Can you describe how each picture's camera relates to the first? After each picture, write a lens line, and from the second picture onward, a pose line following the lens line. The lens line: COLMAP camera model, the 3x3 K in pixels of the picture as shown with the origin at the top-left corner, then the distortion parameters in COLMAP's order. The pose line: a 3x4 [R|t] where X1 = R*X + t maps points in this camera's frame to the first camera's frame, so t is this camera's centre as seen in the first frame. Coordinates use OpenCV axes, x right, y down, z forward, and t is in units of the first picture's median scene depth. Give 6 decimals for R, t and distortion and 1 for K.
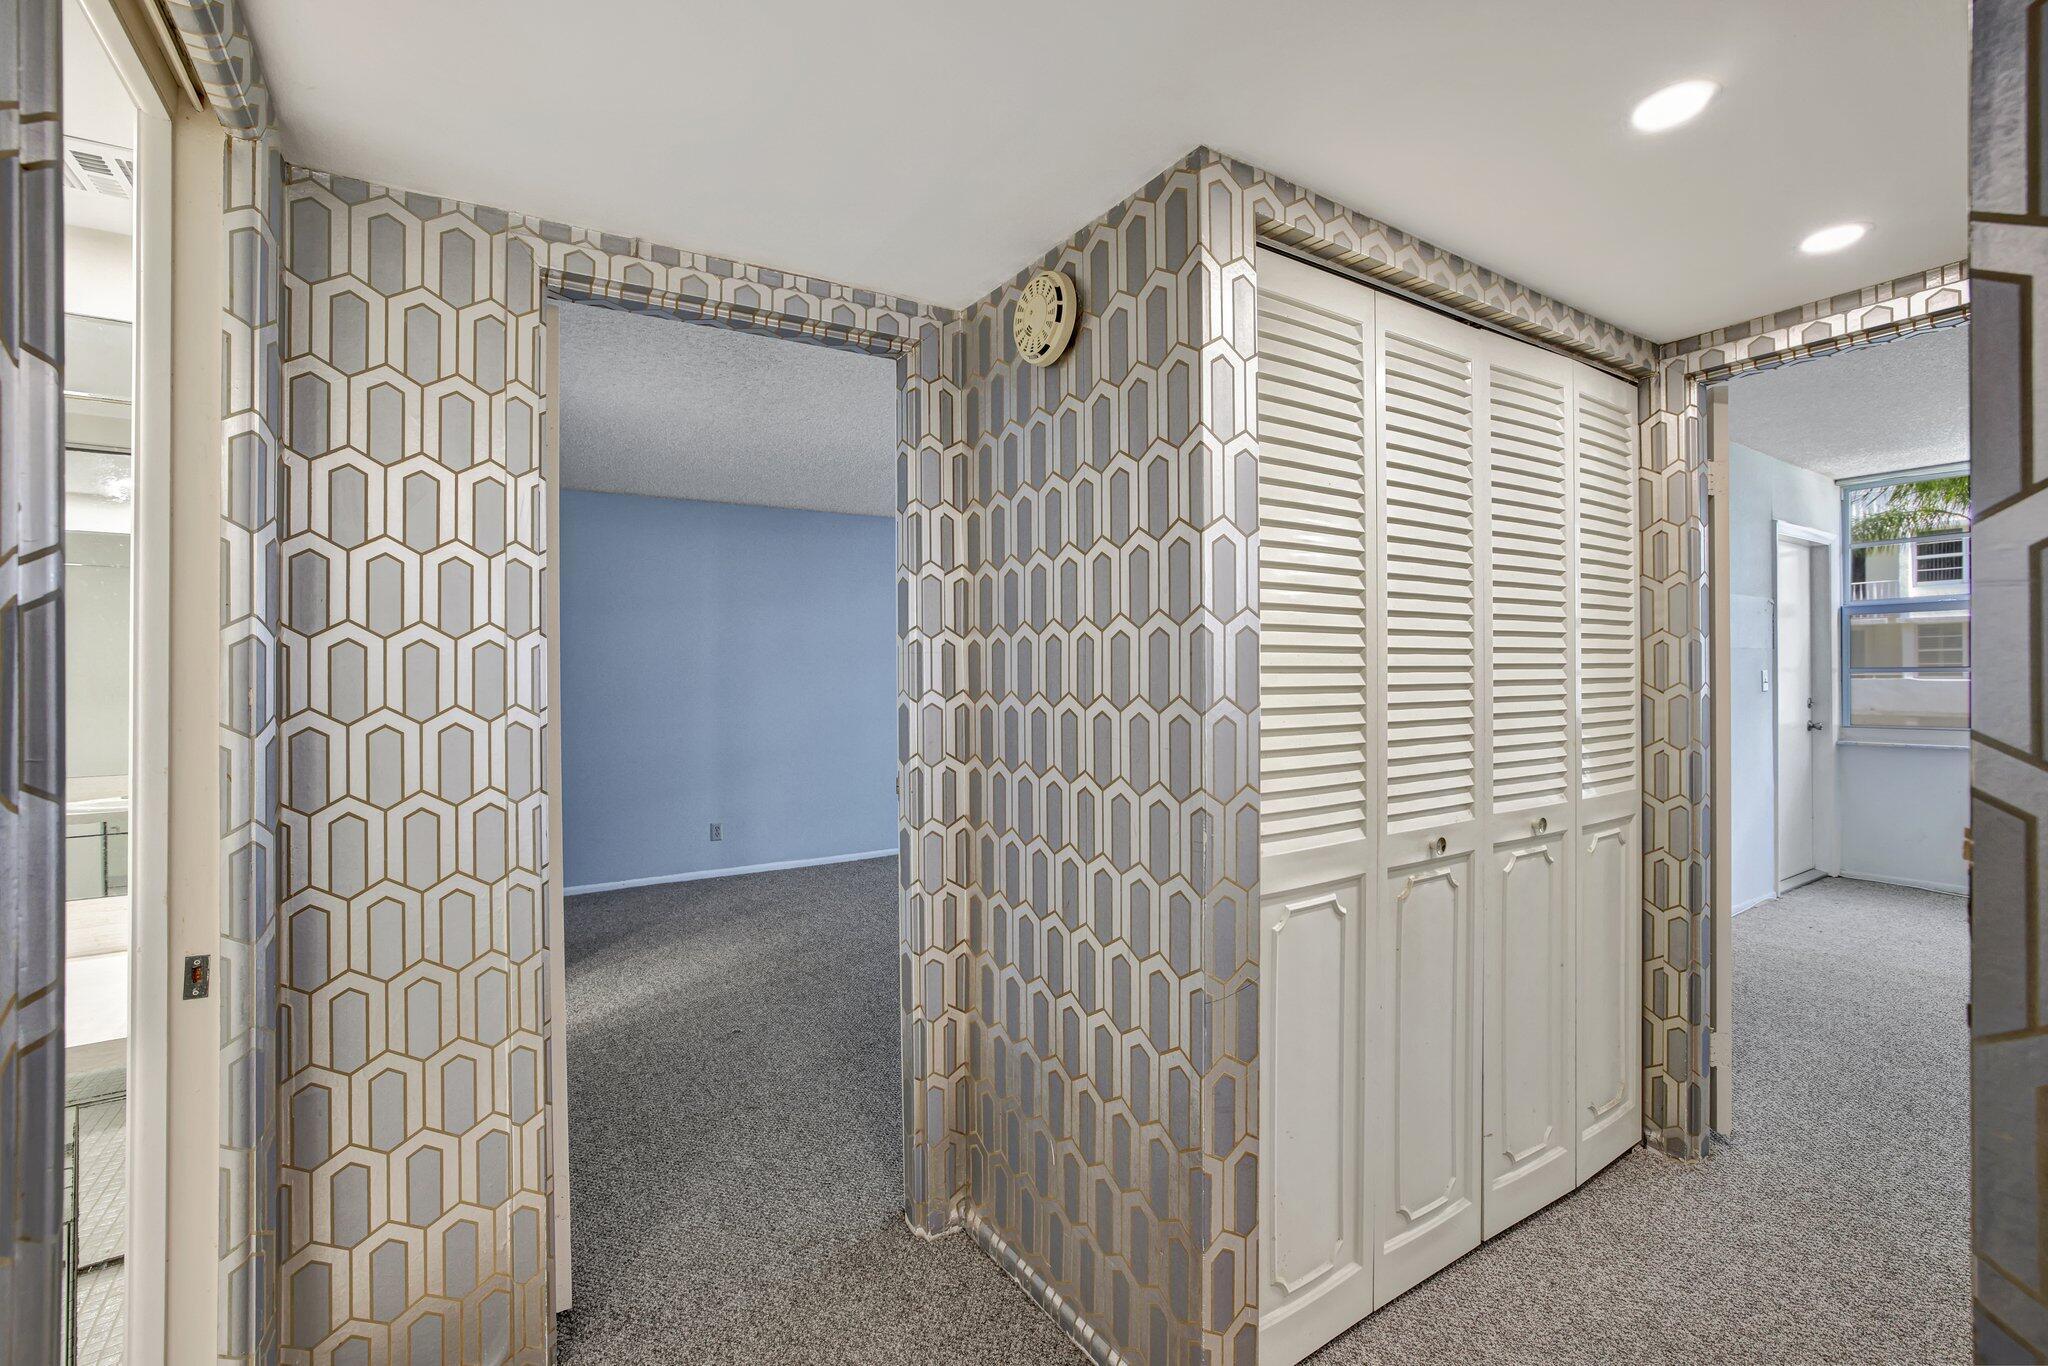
lens RADIAL K [[904.8, 0, 1015.8], [0, 904.8, 667.5], [0, 0, 1]] dist [-0.047407, 0.018647]
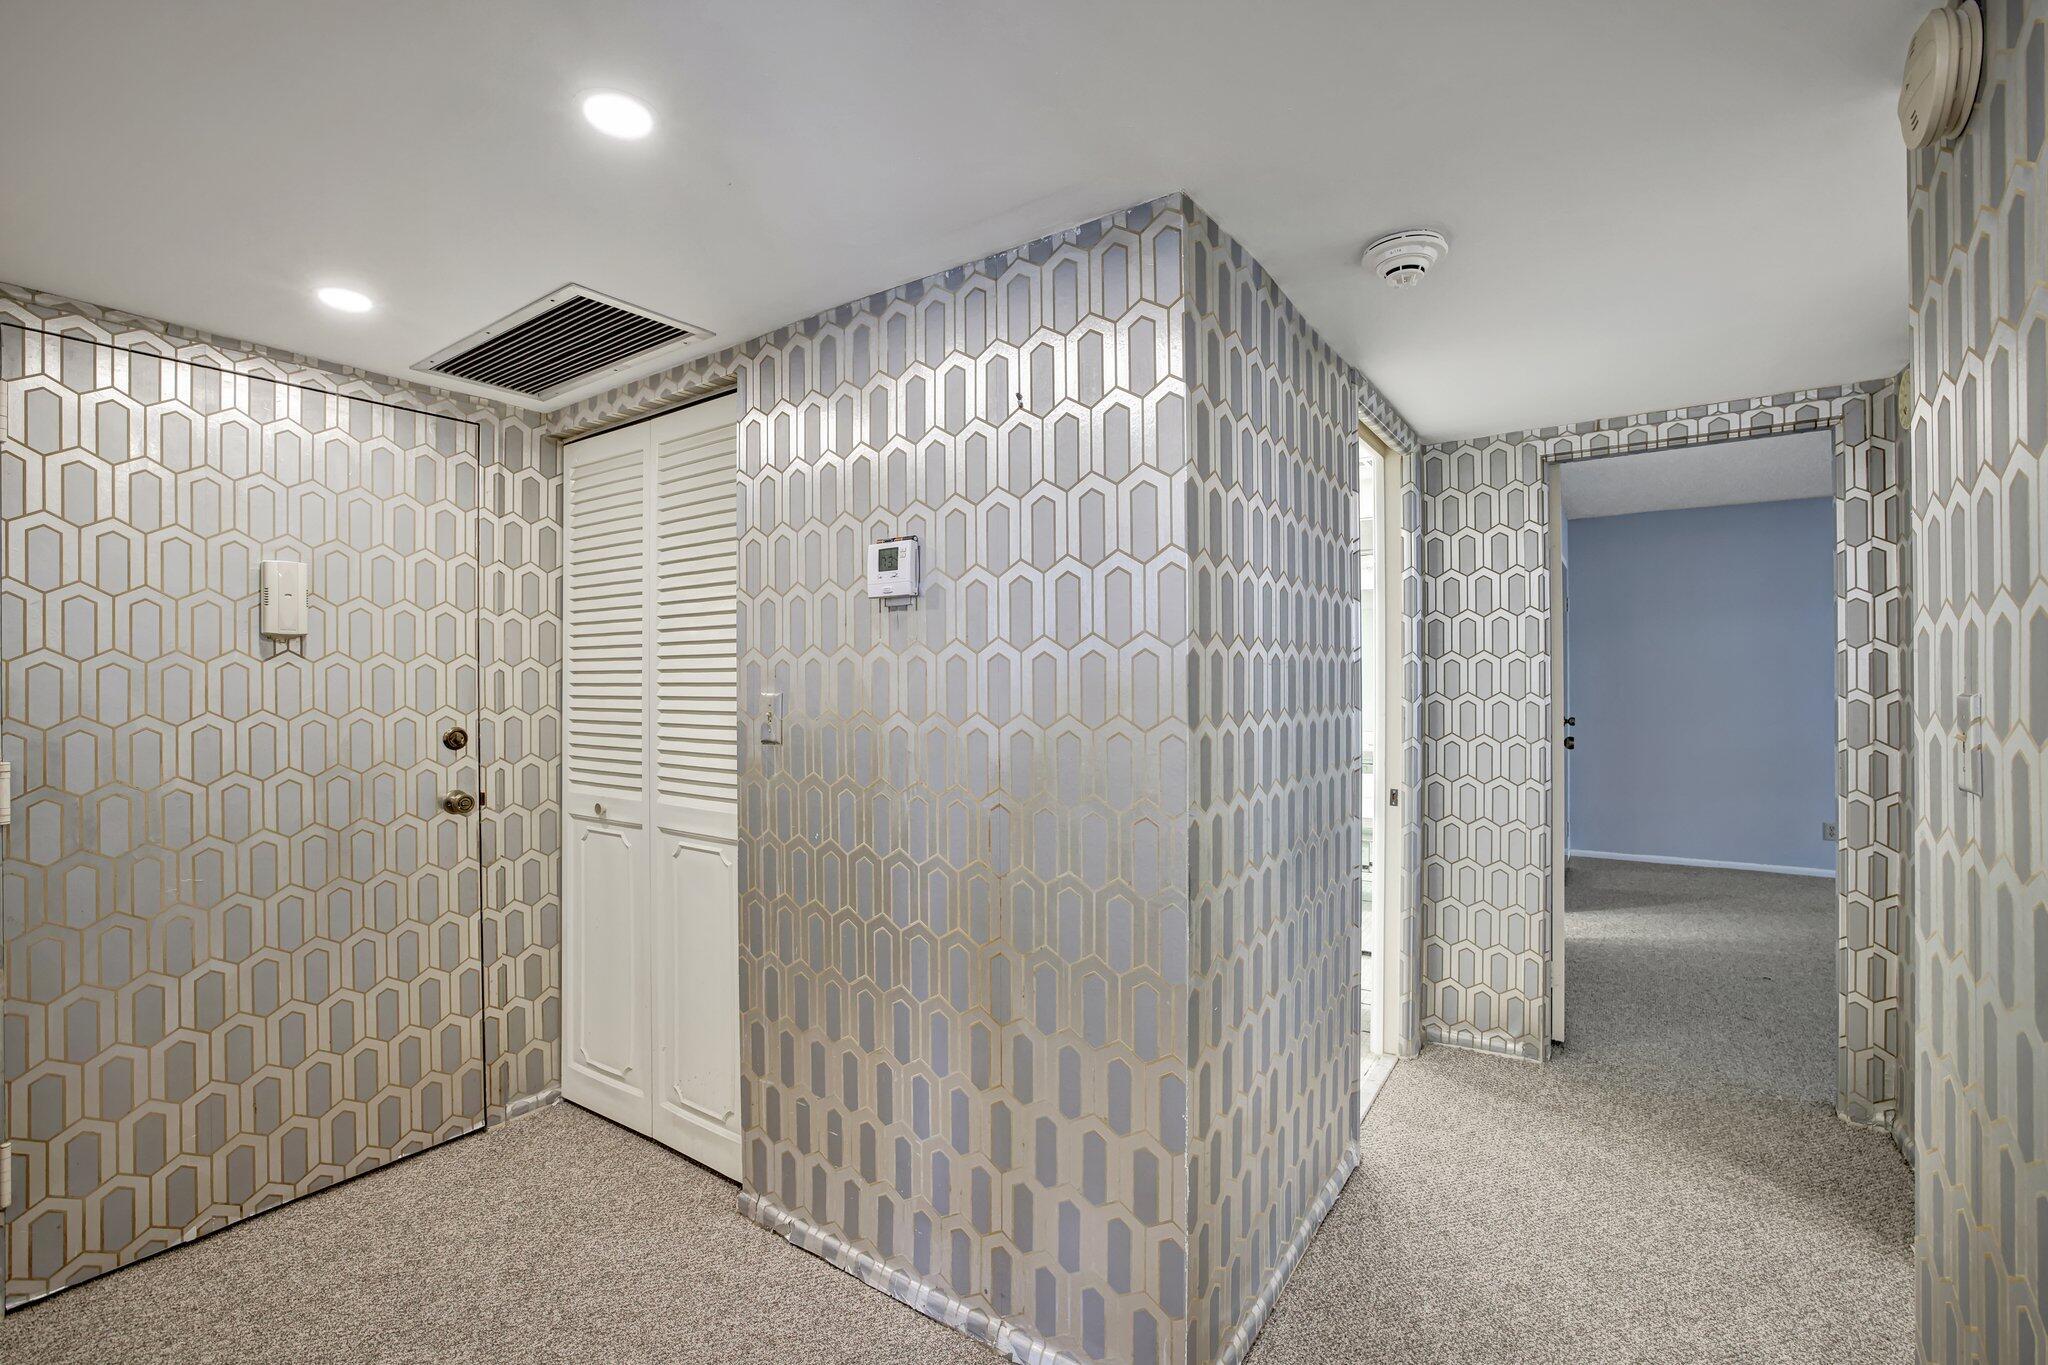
lens RADIAL K [[868.6, 0, 1045.4], [0, 868.6, 678.5], [0, 0, 1]] dist [-0.048597, 0.015957]
pose [[0.412692, 0.010386, -0.910812, 0.688445], [0.010516, 0.999814, 0.016166, -0.028623], [0.910810, -0.016250, 0.412506, -0.705614]]
